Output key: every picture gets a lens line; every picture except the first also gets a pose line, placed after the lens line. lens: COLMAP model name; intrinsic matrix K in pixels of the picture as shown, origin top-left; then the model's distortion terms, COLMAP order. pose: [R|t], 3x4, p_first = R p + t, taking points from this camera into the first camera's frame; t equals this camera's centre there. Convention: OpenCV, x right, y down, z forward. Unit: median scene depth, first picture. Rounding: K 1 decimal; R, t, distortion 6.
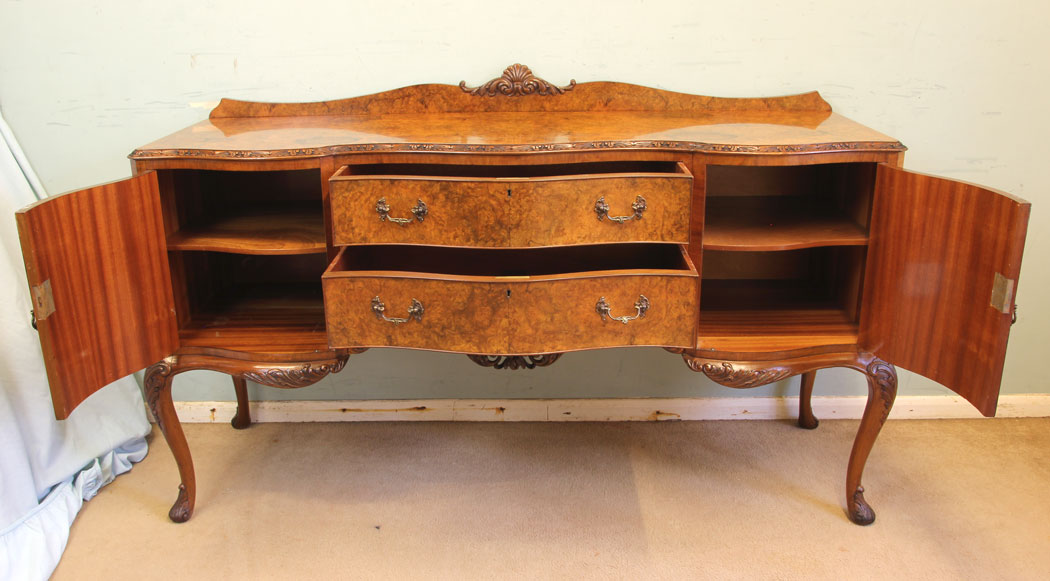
lens RADIAL K [[913.2, 0, 497.0], [0, 913.2, 295.2], [0, 0, 1]] dist [-0.111463, -0.022966]
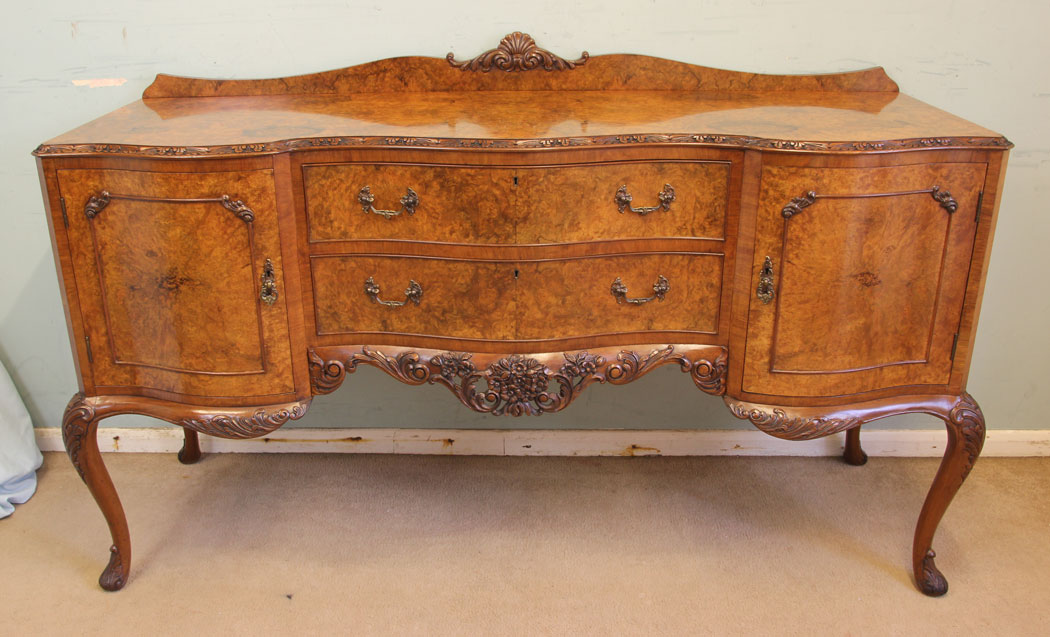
lens RADIAL K [[944.6, 0, 478.6], [0, 944.6, 305.6], [0, 0, 1]] dist [-0.133143, 0.087803]
pose [[0.999994, 0.000044, 0.003397, -0.015475], [-0.000203, 0.998902, 0.046854, -0.048454], [-0.003391, -0.046854, 0.998896, 0.147838]]
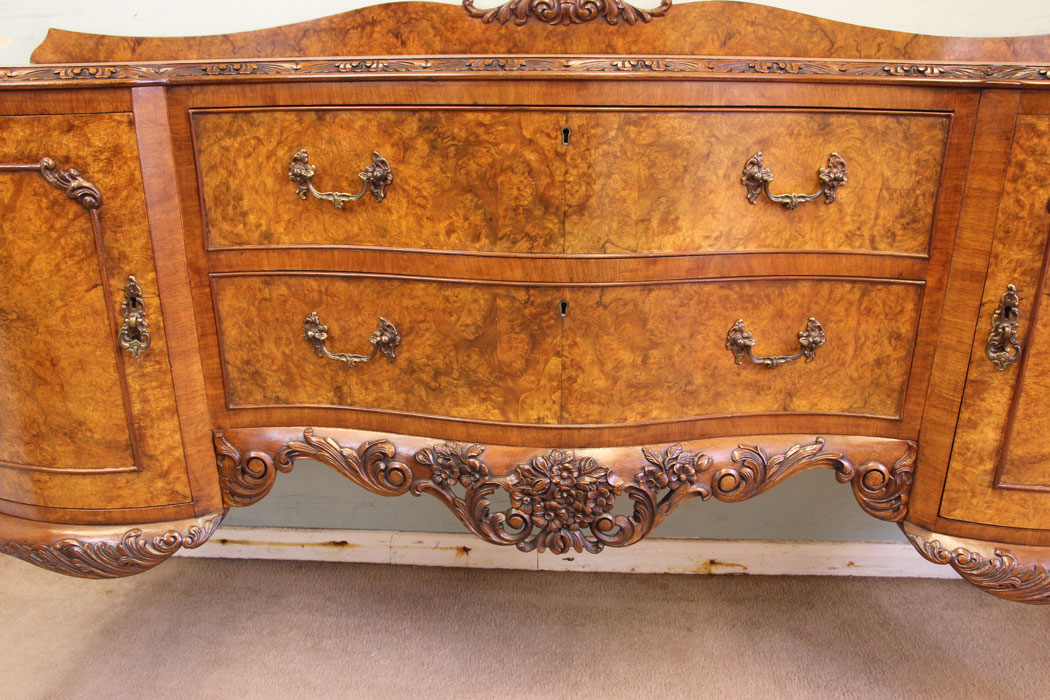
lens RADIAL K [[830.7, 0, 513.6], [0, 830.7, 364.1], [0, 0, 1]] dist [-0.134840, 0.100426]
pose [[0.999834, 0.017955, -0.003145, -0.004588], [-0.017835, 0.999237, 0.034741, -0.027867], [0.003767, -0.034680, 0.999391, 0.497361]]
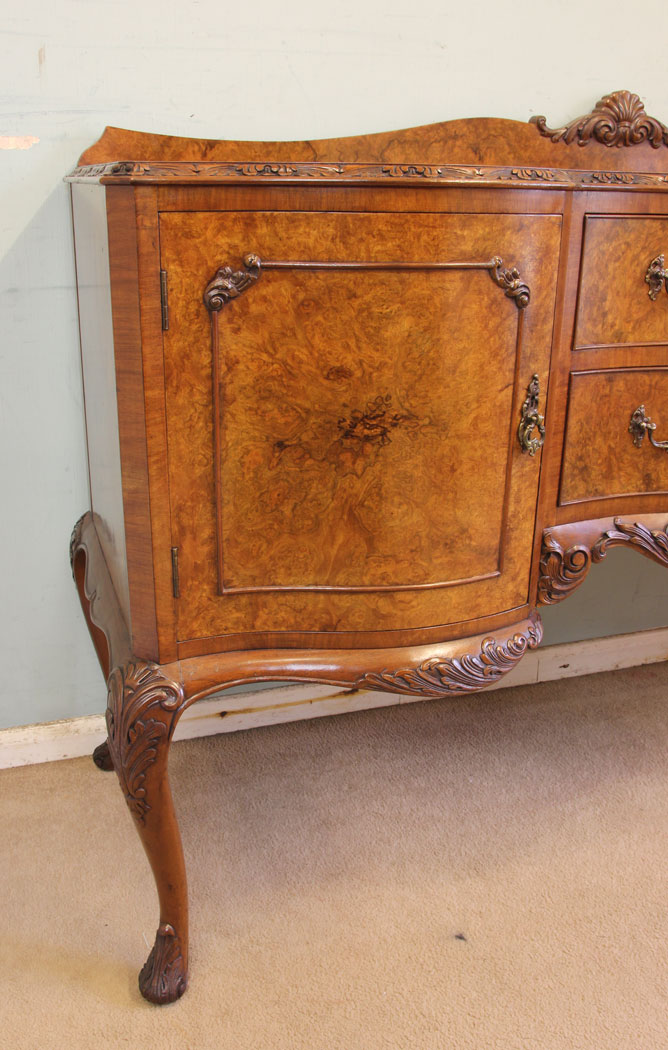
lens RADIAL K [[968.6, 0, 314.4], [0, 968.6, 537.9], [0, 0, 1]] dist [-0.111196, 0.055901]
pose [[0.939282, -0.095270, 0.329657, -0.401512], [0.085689, 0.995371, 0.043511, -0.006370], [-0.332276, -0.012622, 0.943098, 0.479222]]
